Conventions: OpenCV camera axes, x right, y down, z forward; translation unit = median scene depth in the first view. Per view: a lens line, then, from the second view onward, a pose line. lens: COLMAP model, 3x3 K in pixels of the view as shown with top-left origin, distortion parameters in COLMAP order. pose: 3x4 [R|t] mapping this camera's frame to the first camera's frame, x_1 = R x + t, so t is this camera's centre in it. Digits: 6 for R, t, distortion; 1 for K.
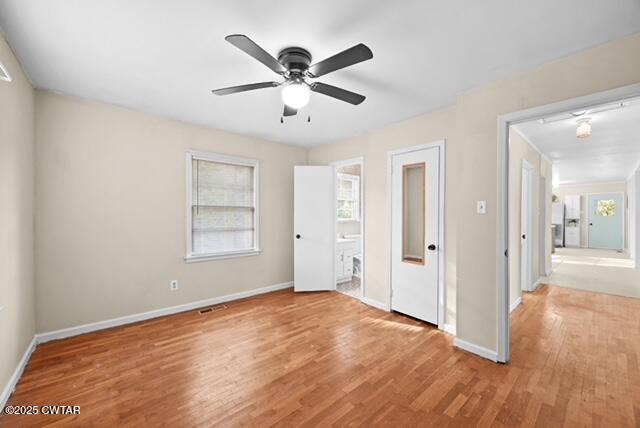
lens RADIAL K [[252.8, 0, 320.0], [0, 252.8, 214.0], [0, 0, 1]] dist [0.000570, 0.000004]
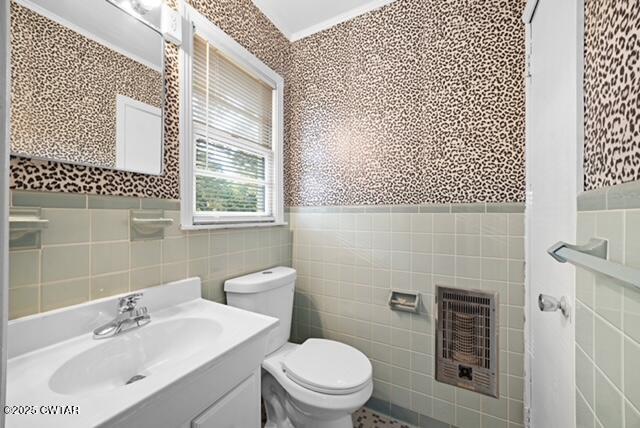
lens RADIAL K [[249.0, 0, 325.2], [0, 249.0, 216.6], [0, 0, 1]] dist [0.000241, -0.000087]
pose [[0.922140, 0.002175, 0.386849, 0.089891], [0.001705, 0.999952, -0.009686, 0.024652], [-0.386852, 0.009592, 0.922092, 0.741676]]
